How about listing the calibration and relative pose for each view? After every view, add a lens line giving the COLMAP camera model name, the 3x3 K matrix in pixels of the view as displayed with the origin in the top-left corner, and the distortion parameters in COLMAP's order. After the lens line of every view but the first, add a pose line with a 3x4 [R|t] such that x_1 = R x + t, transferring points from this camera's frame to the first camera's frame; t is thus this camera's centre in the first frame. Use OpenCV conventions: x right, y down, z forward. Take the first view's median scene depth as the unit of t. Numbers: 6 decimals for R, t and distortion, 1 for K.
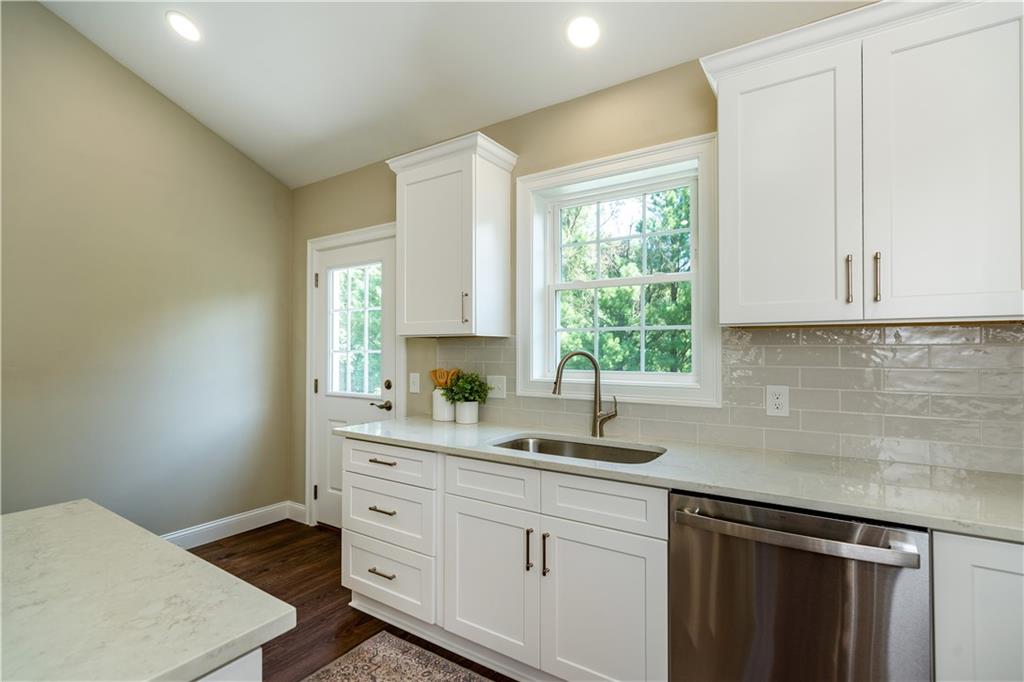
lens RADIAL K [[462.8, 0, 510.5], [0, 462.8, 348.1], [0, 0, 1]] dist [-0.008994, 0.002368]
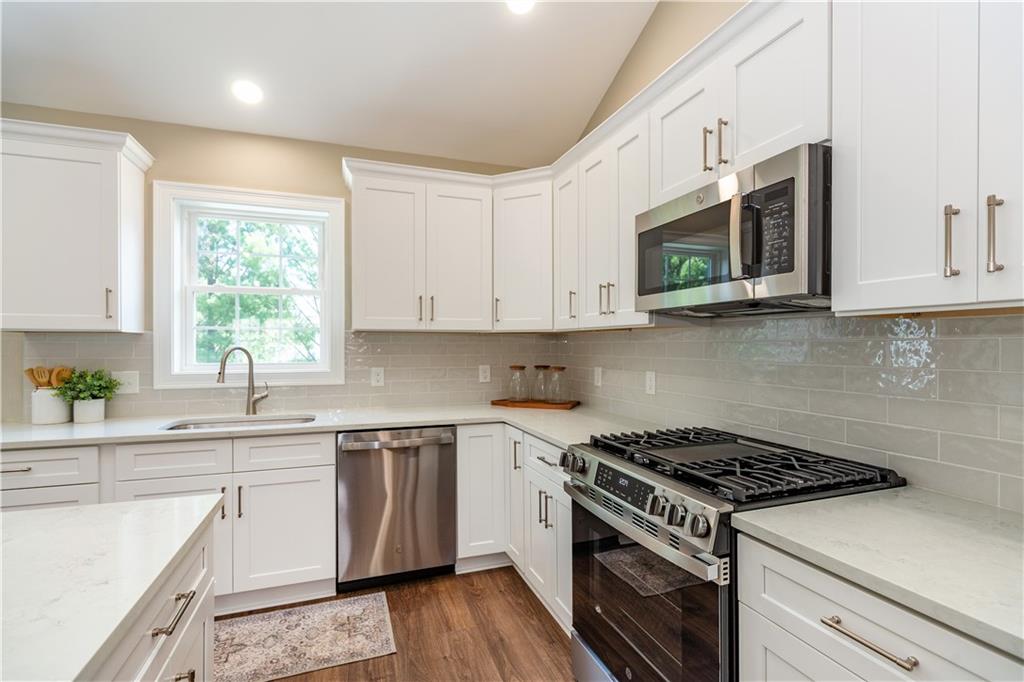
lens RADIAL K [[462.8, 0, 504.7], [0, 462.8, 349.5], [0, 0, 1]] dist [-0.008994, 0.002368]
pose [[0.595650, -0.004819, 0.803230, -0.349115], [-0.005470, 0.999934, 0.010056, -0.002462], [-0.803226, -0.010384, 0.595584, -0.252733]]
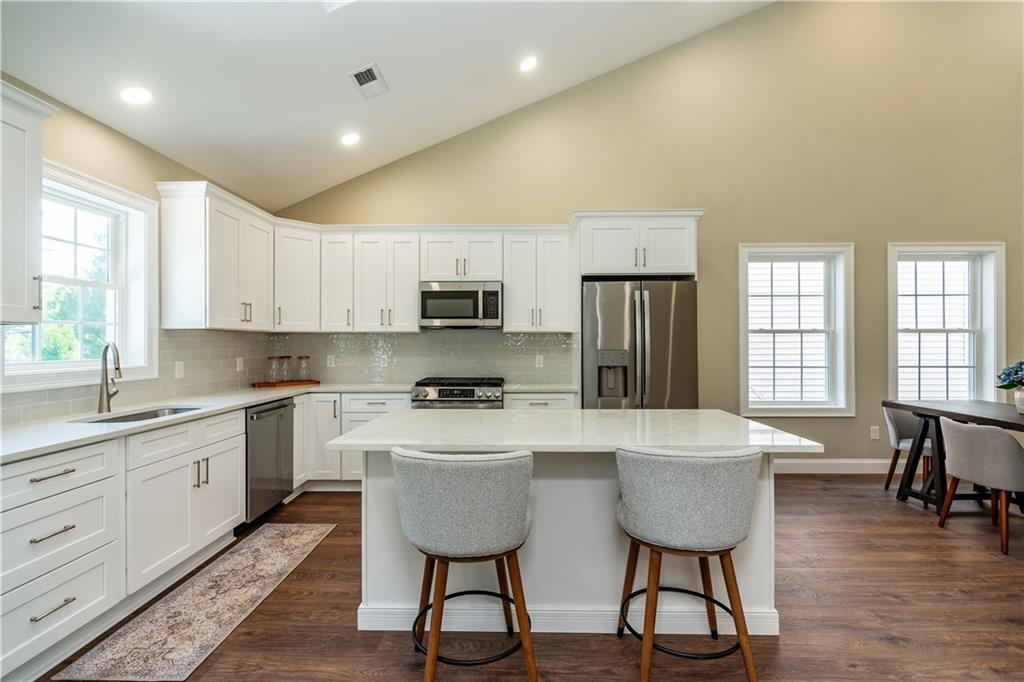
lens RADIAL K [[462.8, 0, 520.1], [0, 462.8, 334.9], [0, 0, 1]] dist [-0.008994, 0.002368]
pose [[-0.544614, 0.016569, 0.838523, -1.219763], [-0.000680, 0.999796, -0.020198, 0.009137], [-0.838687, -0.011570, -0.544491, 0.636923]]
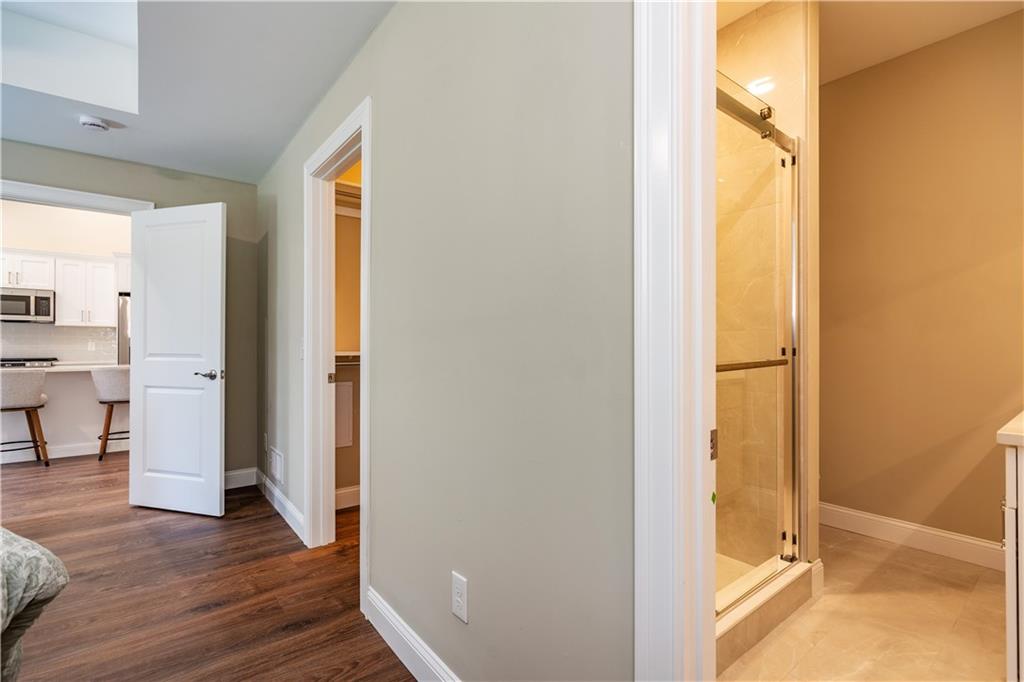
lens RADIAL K [[462.8, 0, 511.3], [0, 462.8, 342.5], [0, 0, 1]] dist [-0.008994, 0.002368]
pose [[-0.951635, -0.000950, 0.307230, -2.852492], [-0.004239, 0.999941, -0.010039, 0.071064], [-0.307202, -0.010856, -0.951582, 1.359213]]
